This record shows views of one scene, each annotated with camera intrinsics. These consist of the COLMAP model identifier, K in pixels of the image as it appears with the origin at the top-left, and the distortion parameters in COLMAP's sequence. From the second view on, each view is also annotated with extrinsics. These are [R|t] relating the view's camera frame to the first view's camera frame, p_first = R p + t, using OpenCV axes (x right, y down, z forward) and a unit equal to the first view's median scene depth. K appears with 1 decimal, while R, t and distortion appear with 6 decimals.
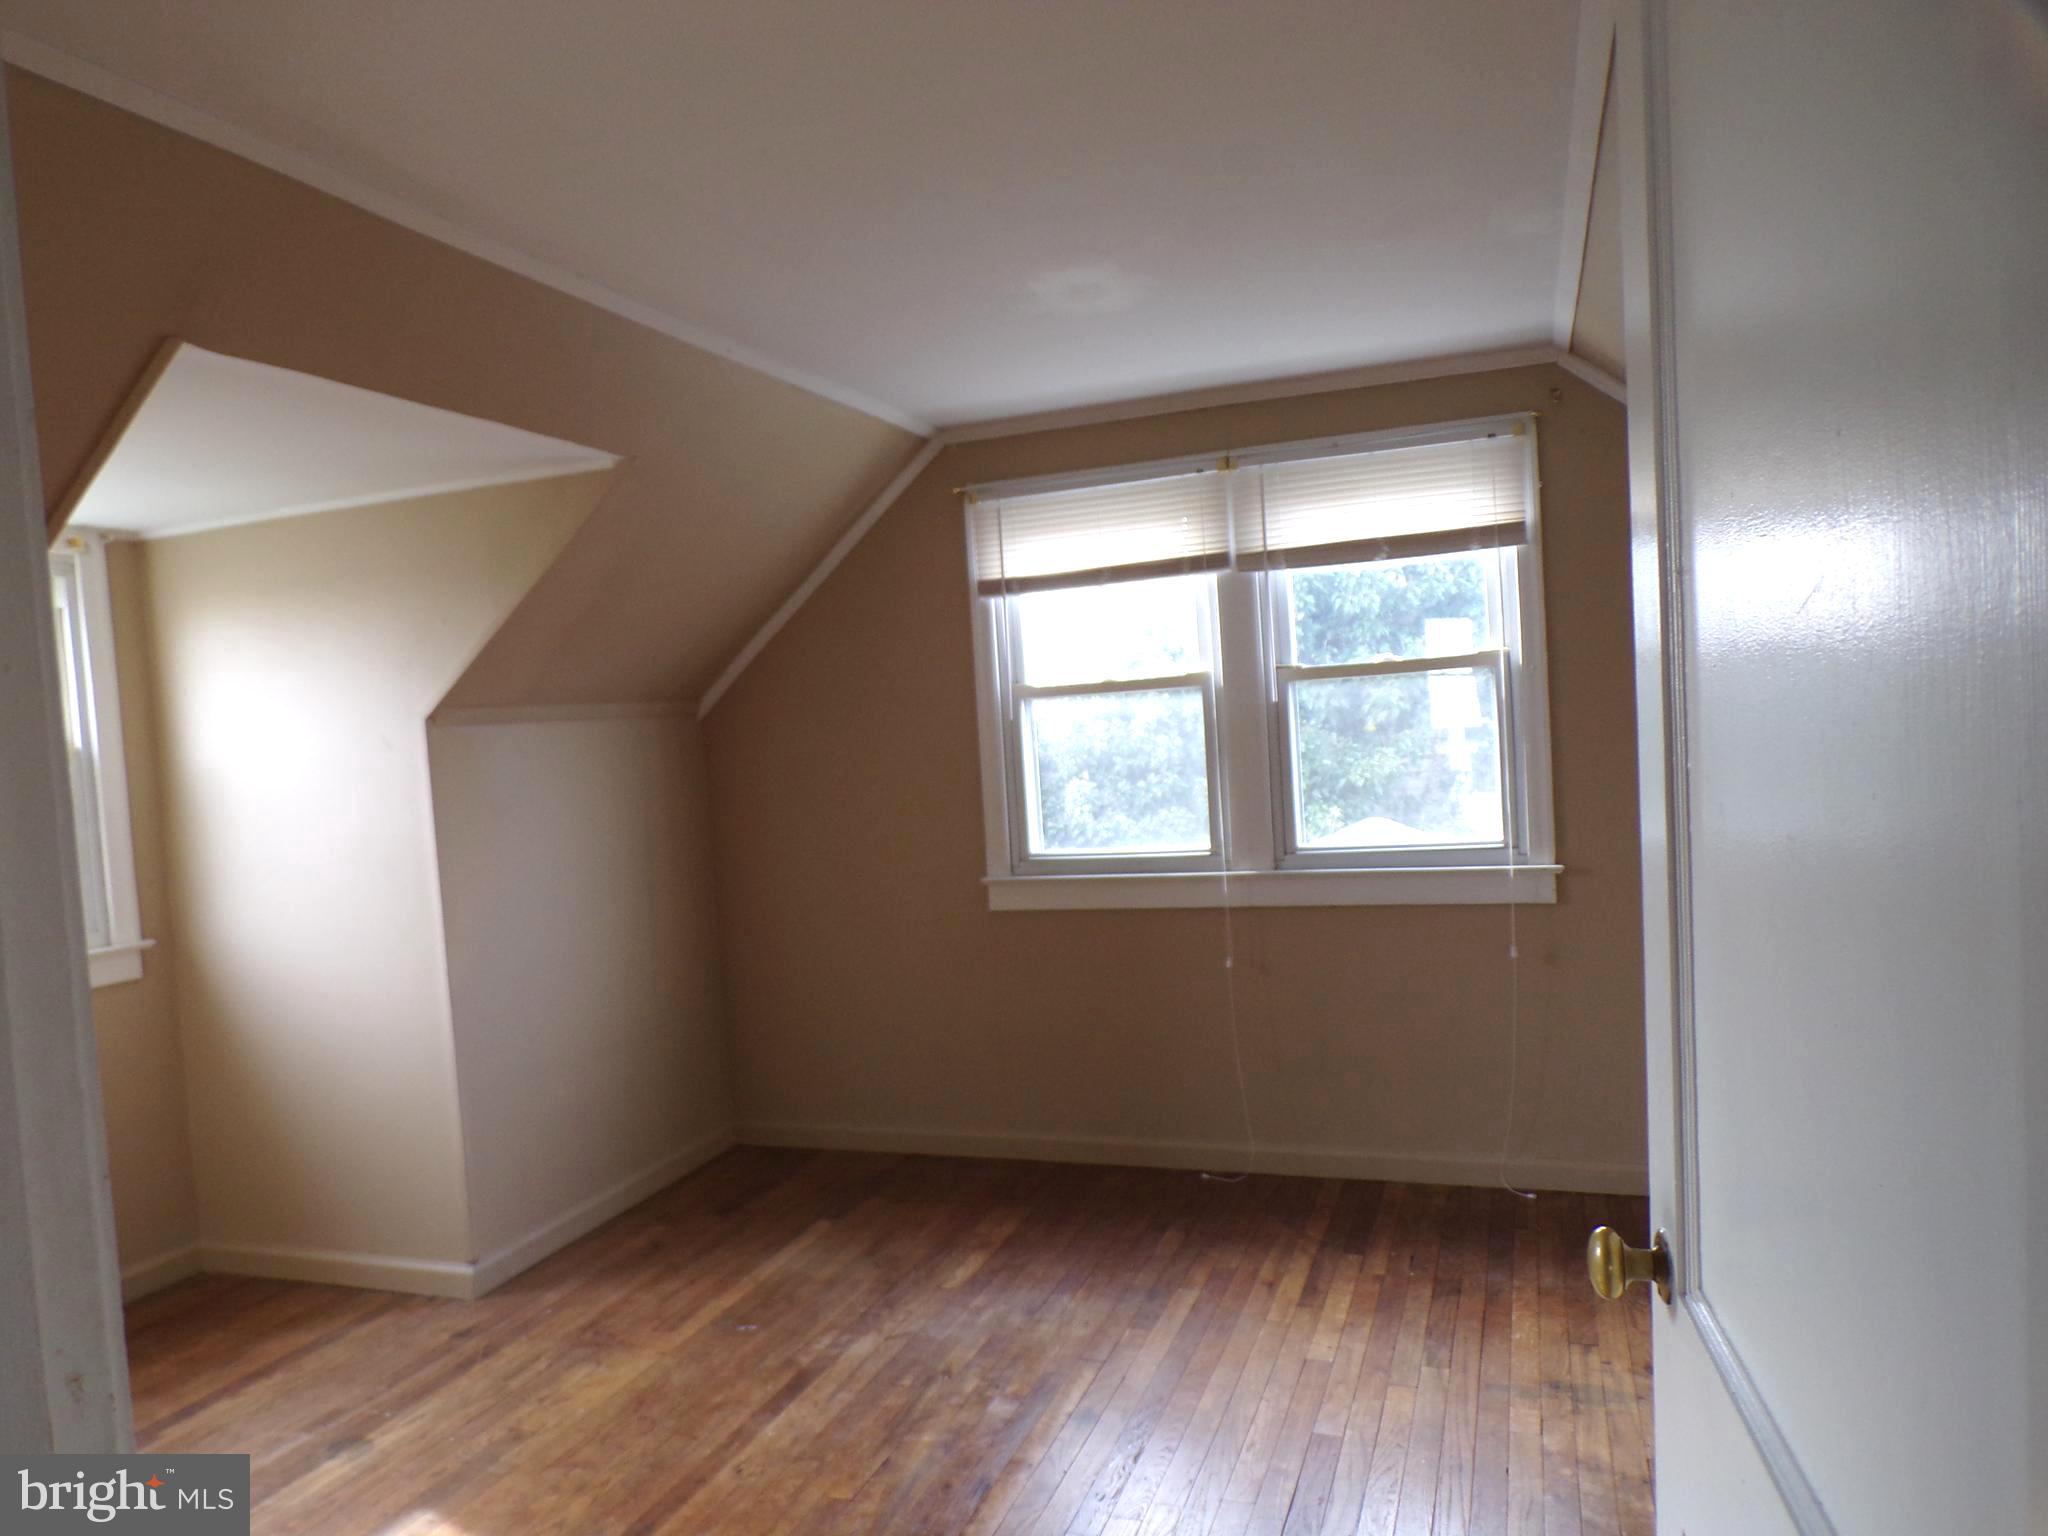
lens RADIAL K [[1401.1, 0, 1003.5], [0, 1401.1, 789.3], [0, 0, 1]] dist [-0.014977, 0.021211]
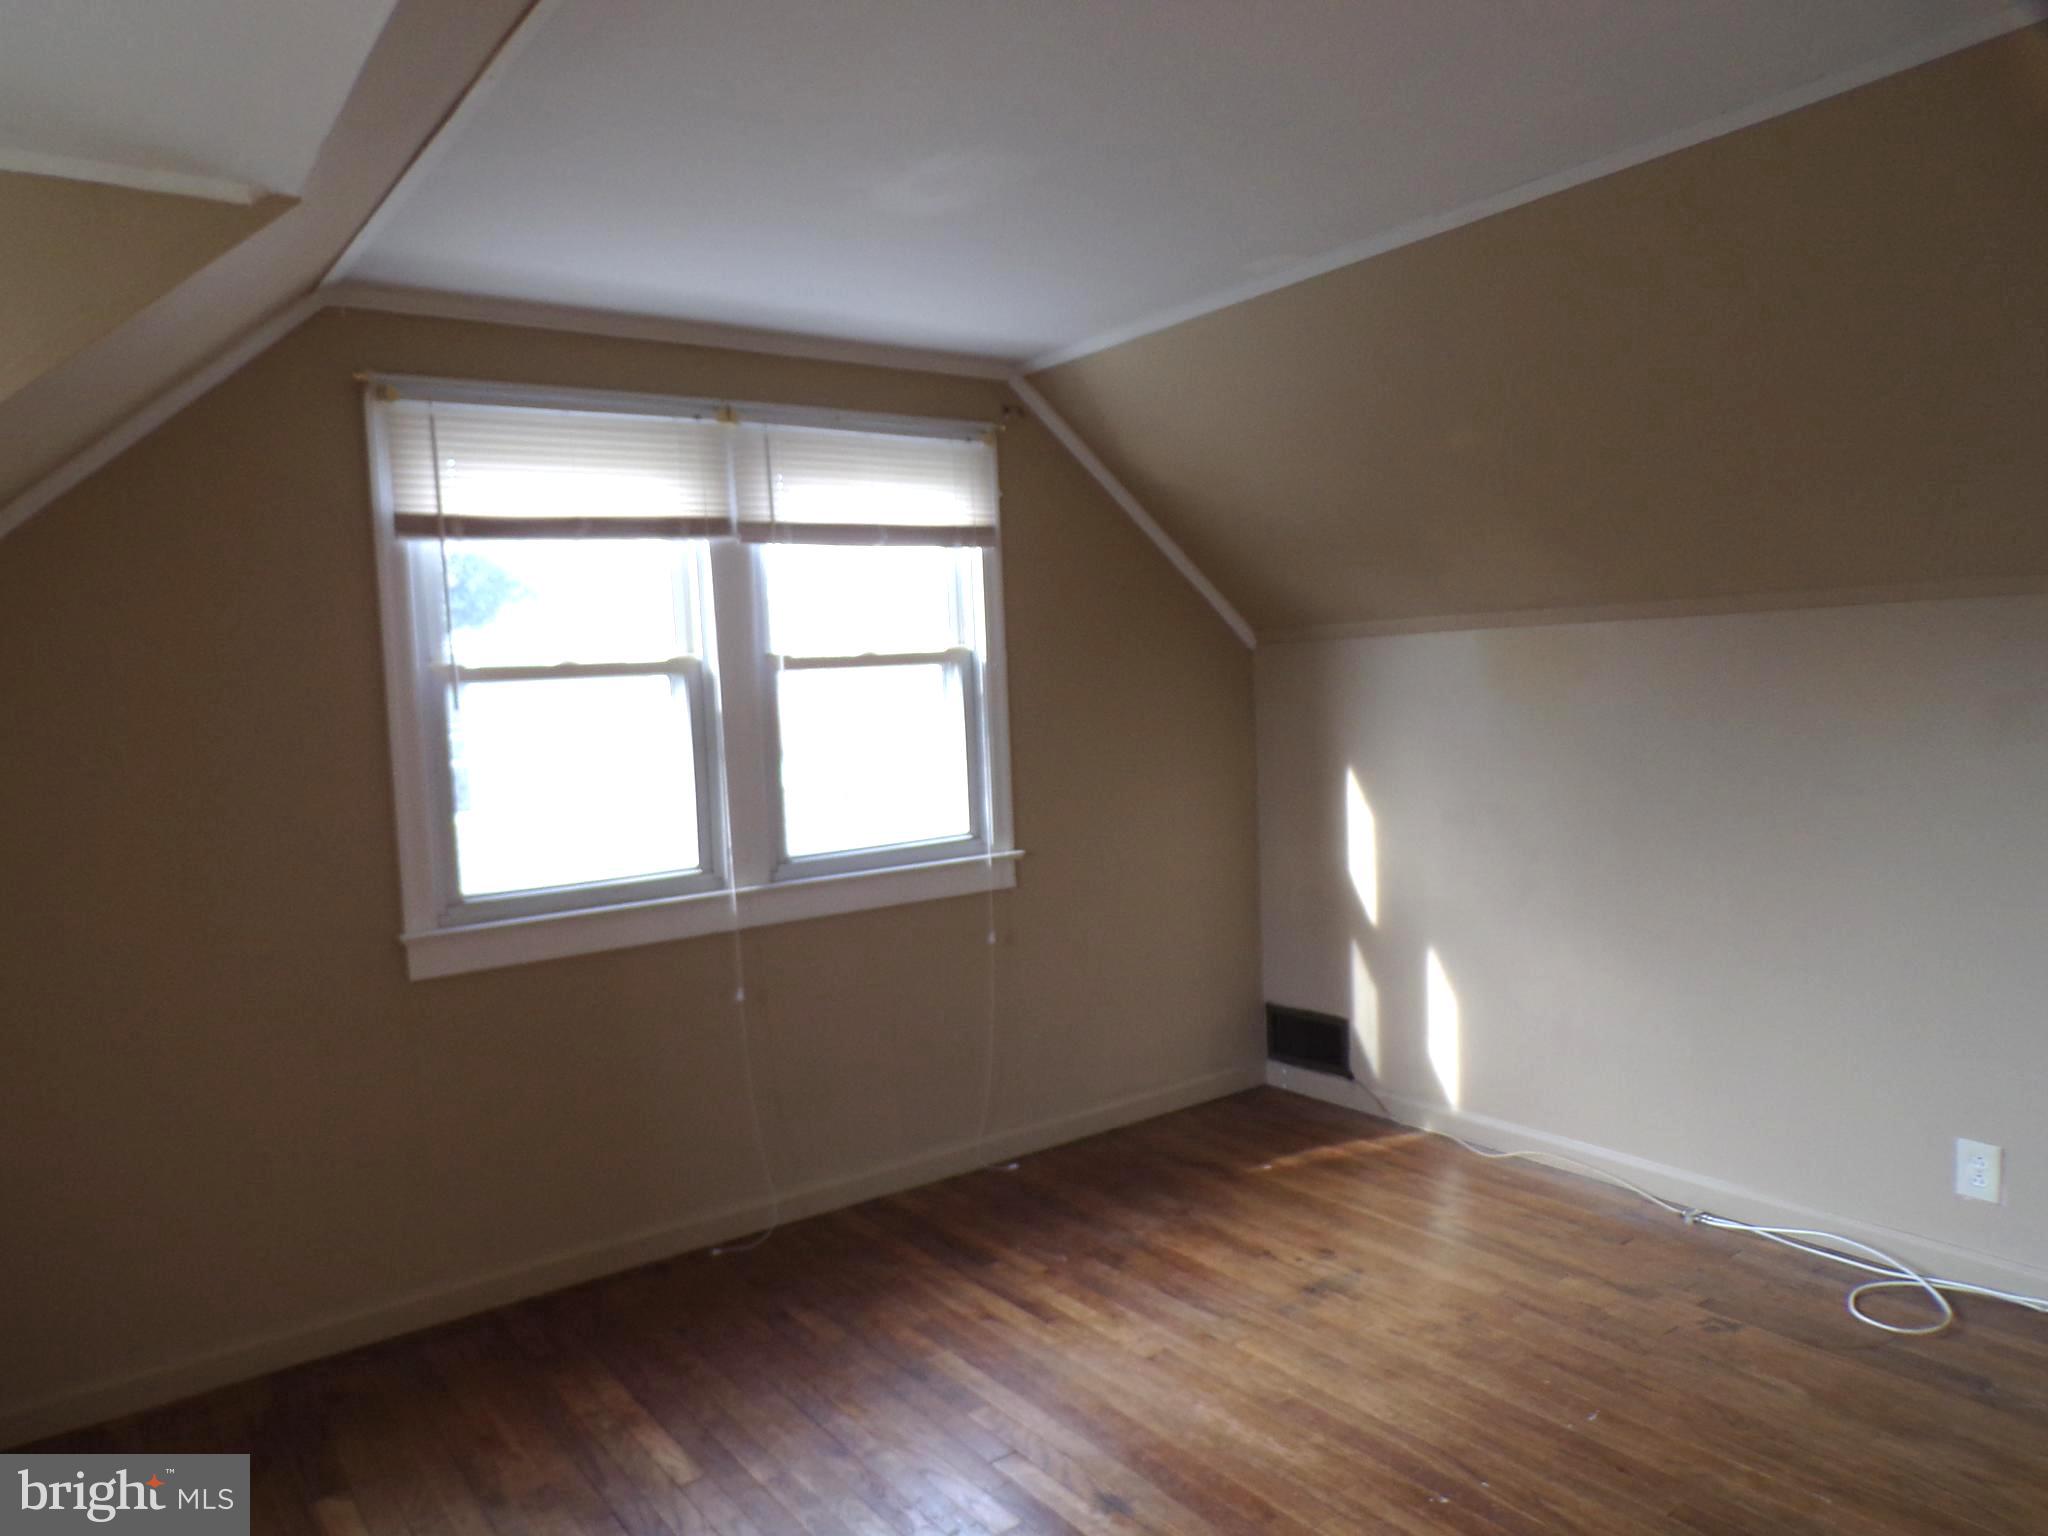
lens RADIAL K [[1401.1, 0, 992.2], [0, 1401.1, 798.5], [0, 0, 1]] dist [-0.014977, 0.021211]
pose [[0.553375, -0.034483, 0.832218, -0.478476], [0.052104, 0.998619, 0.006732, 0.005497], [-0.831301, 0.039637, 0.554408, 0.399954]]
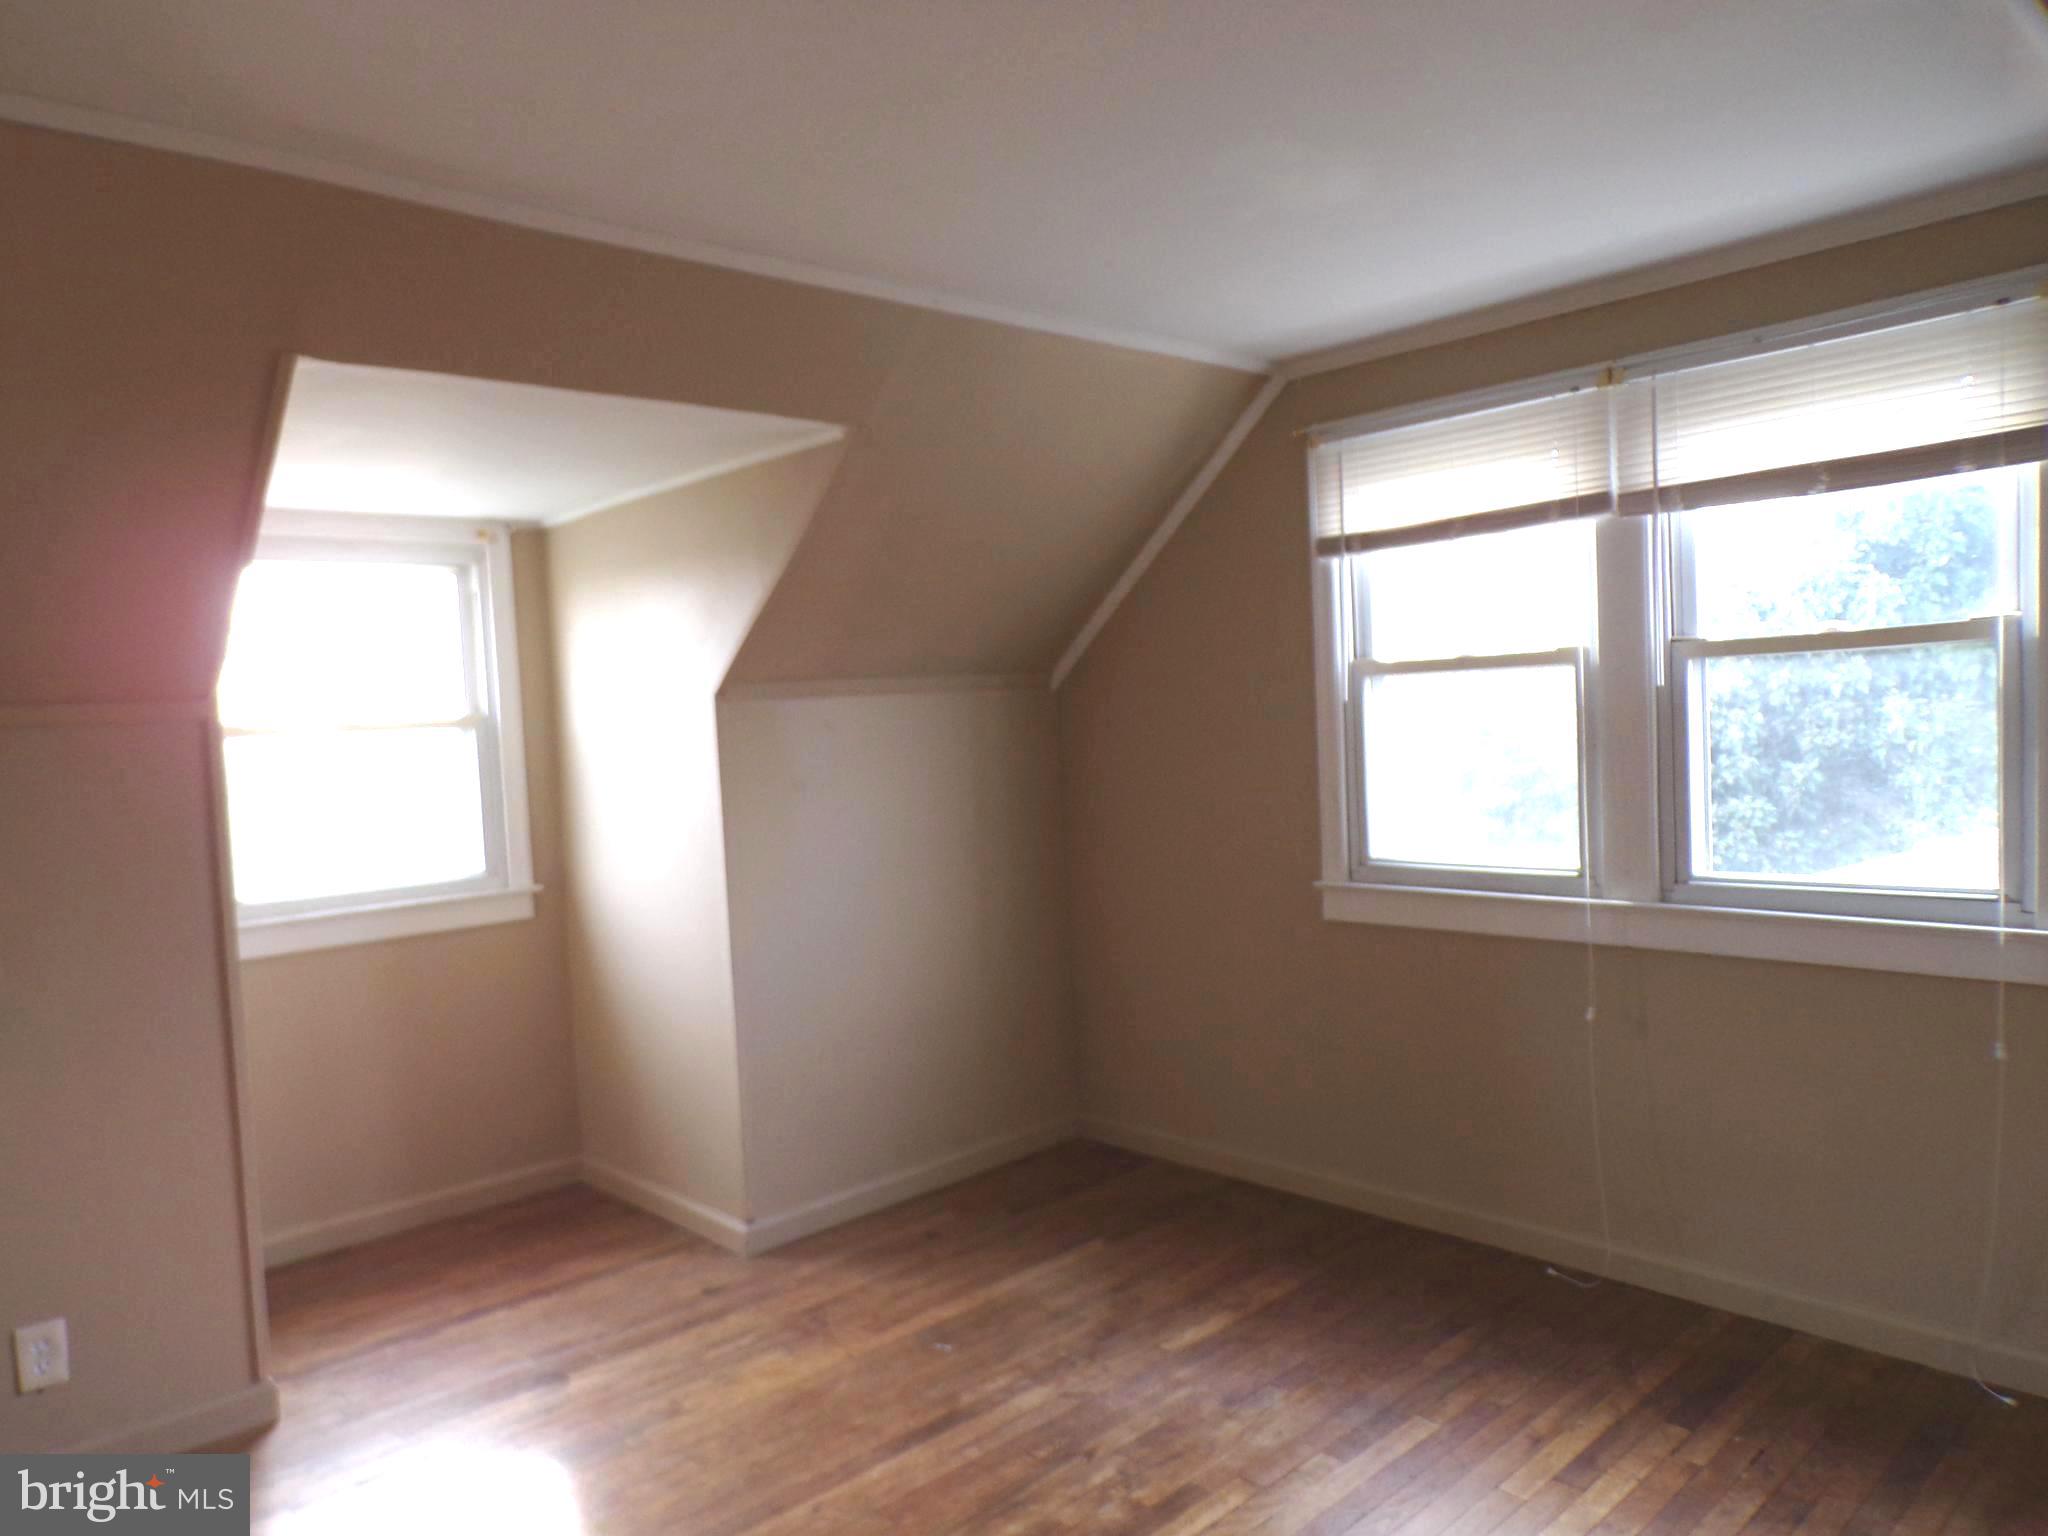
lens RADIAL K [[1401.1, 0, 1003.3], [0, 1401.1, 795.4], [0, 0, 1]] dist [-0.014977, 0.021211]
pose [[0.895721, 0.047034, -0.442123, 0.213238], [-0.030482, 0.998545, 0.044473, -0.025506], [0.443571, -0.026358, 0.895851, 0.152418]]
